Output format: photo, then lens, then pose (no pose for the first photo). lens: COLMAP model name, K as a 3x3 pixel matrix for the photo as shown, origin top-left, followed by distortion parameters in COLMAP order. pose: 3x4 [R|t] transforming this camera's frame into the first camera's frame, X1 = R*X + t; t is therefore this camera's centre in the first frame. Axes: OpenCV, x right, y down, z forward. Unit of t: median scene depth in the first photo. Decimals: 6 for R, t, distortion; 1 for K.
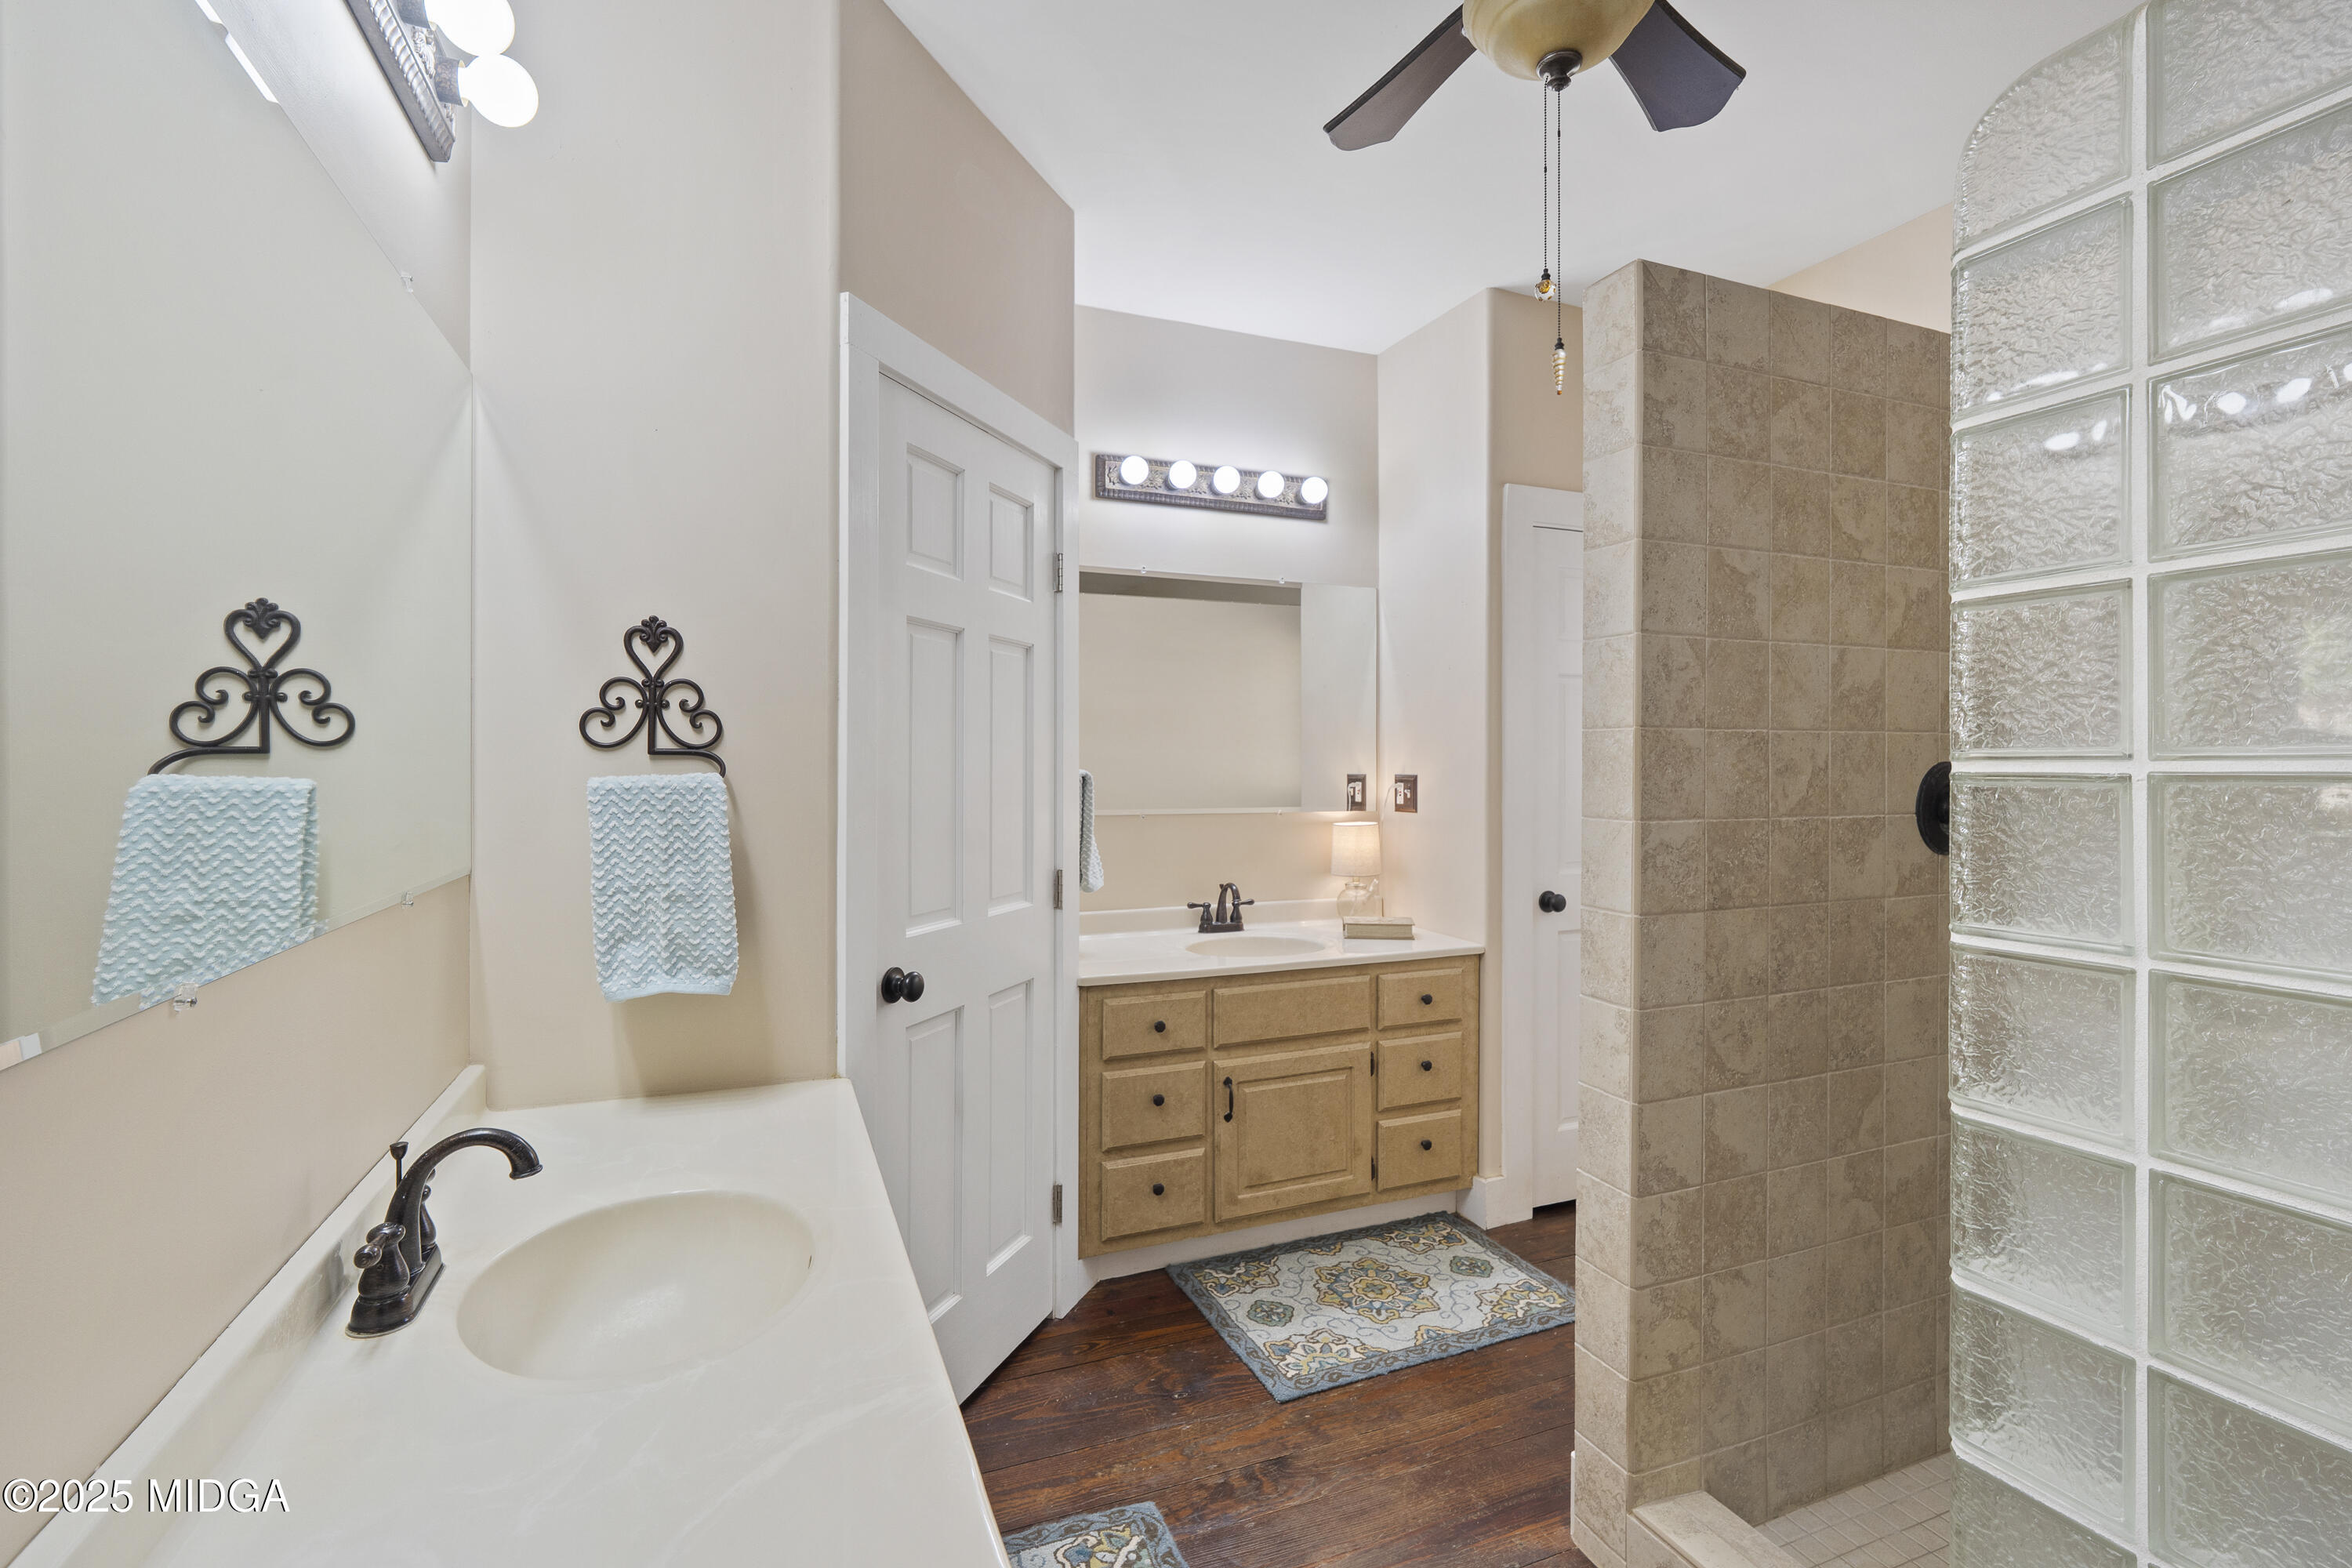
lens RADIAL K [[1043.7, 0, 1176.0], [0, 1043.7, 784.0], [0, 0, 1]] dist [-0.023450, 0.005807]
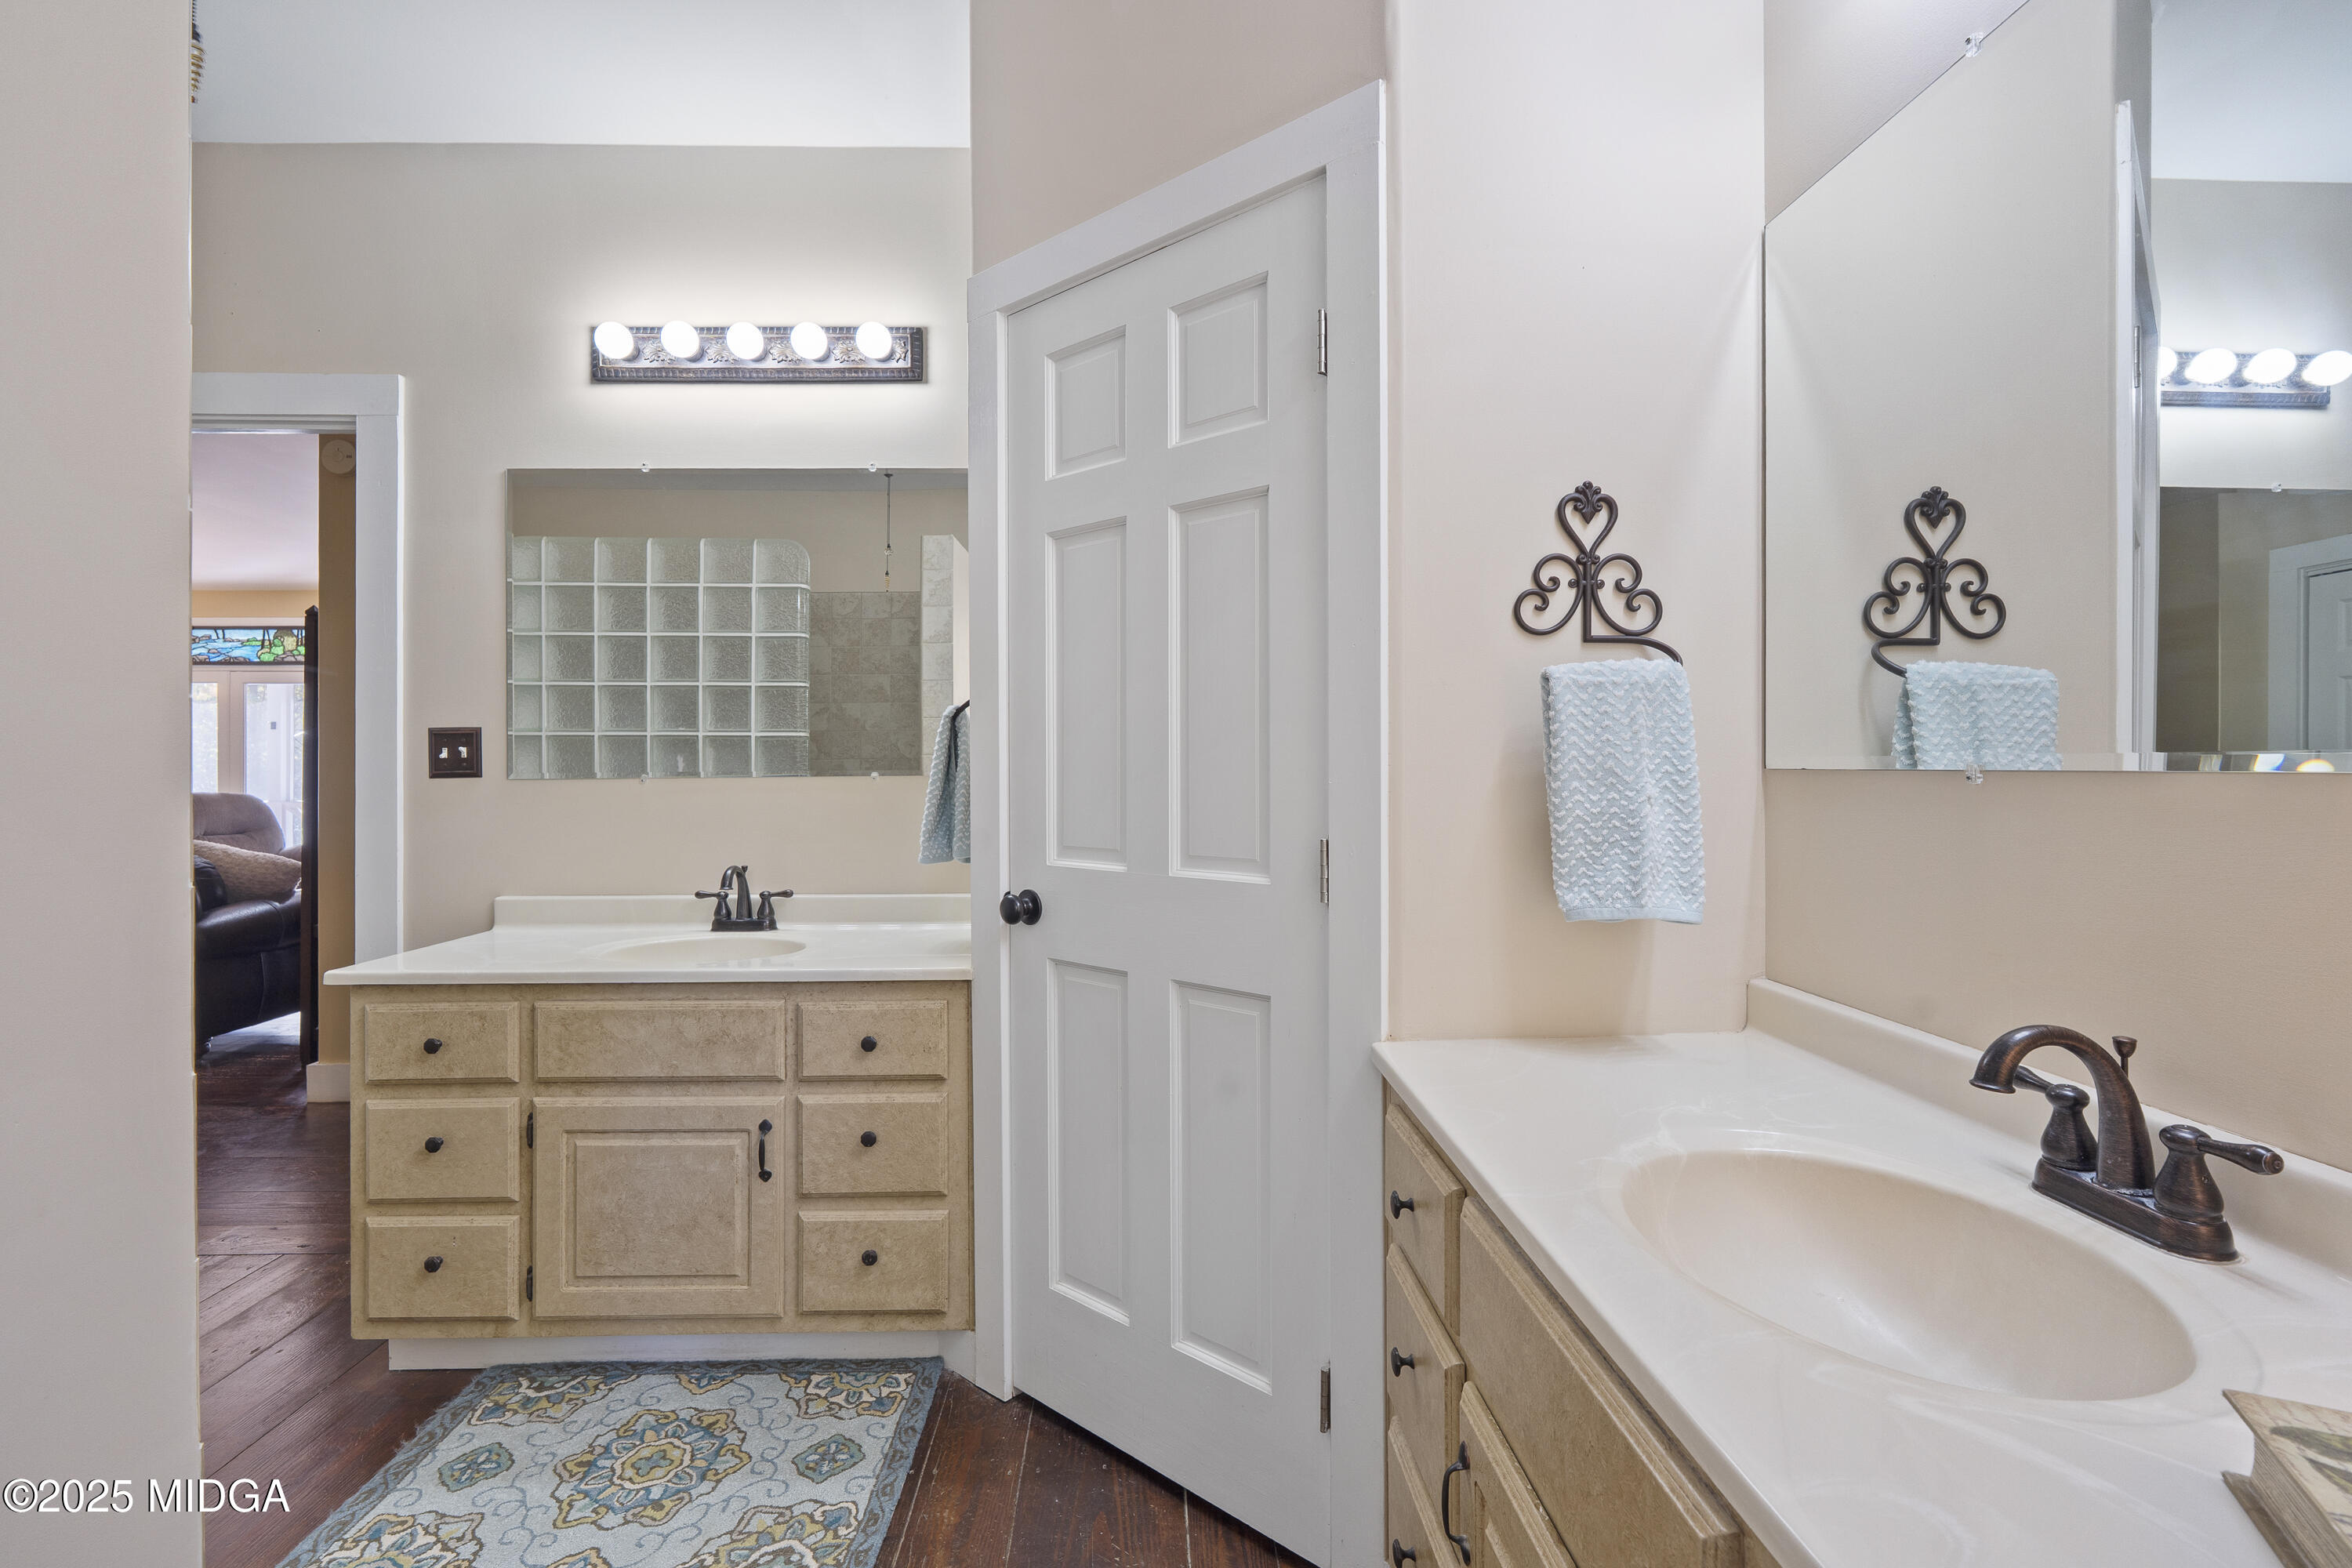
lens RADIAL K [[1043.7, 0, 1176.0], [0, 1043.7, 784.0], [0, 0, 1]] dist [-0.023450, 0.005807]
pose [[0.936048, -0.002526, -0.351863, 0.676424], [0.001338, 0.999993, -0.003619, 0.041288], [0.351870, 0.002917, 0.936045, 0.440029]]
